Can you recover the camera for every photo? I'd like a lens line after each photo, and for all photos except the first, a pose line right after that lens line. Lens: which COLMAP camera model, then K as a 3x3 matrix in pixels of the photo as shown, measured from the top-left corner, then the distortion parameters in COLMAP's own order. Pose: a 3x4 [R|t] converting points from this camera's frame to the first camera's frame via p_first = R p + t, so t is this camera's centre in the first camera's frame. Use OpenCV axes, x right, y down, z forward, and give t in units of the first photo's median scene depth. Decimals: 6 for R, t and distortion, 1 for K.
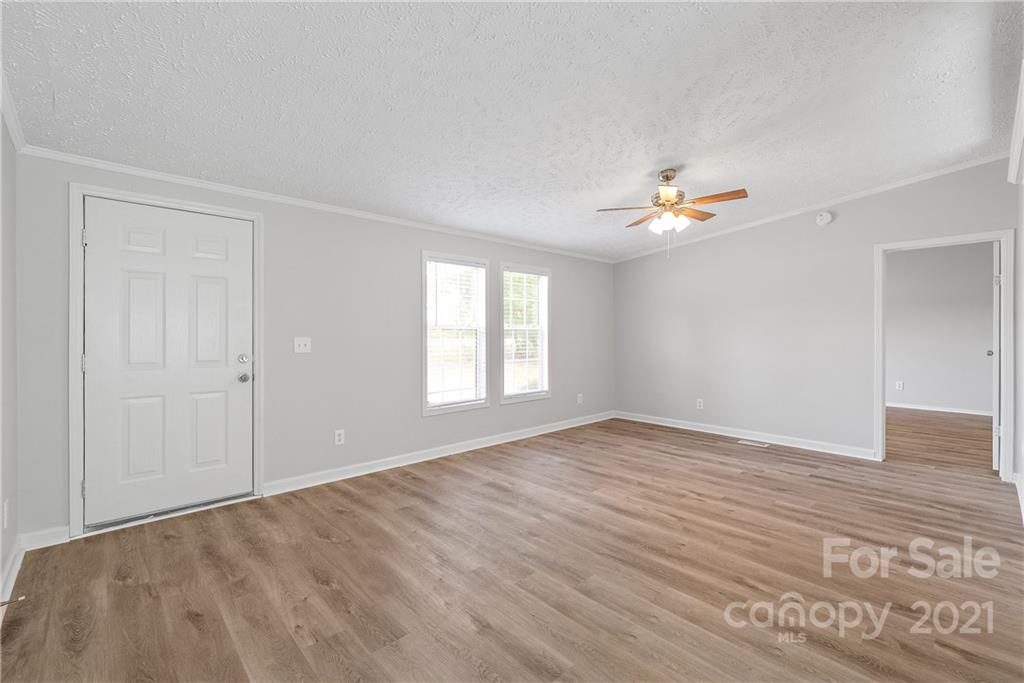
lens RADIAL K [[446.5, 0, 513.7], [0, 446.5, 337.7], [0, 0, 1]] dist [-0.001460, 0.000123]
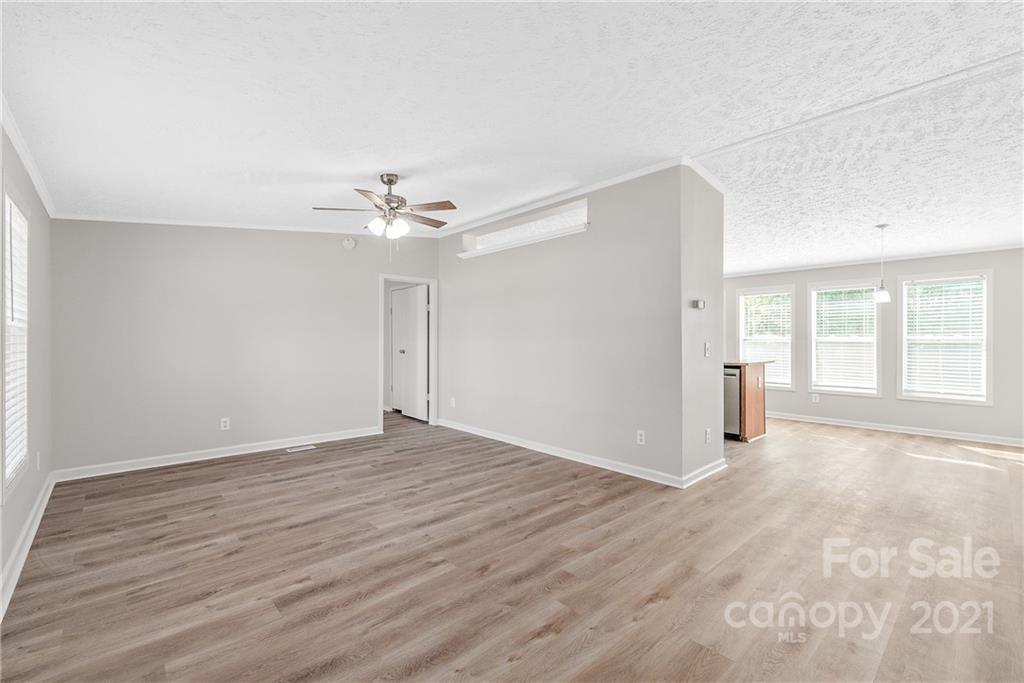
lens RADIAL K [[446.5, 0, 509.0], [0, 446.5, 338.9], [0, 0, 1]] dist [-0.001460, 0.000123]
pose [[0.004954, 0.000698, 0.999987, -0.688455], [0.008478, 0.999964, -0.000740, -0.007154], [-0.999952, 0.008481, 0.004948, 0.778109]]
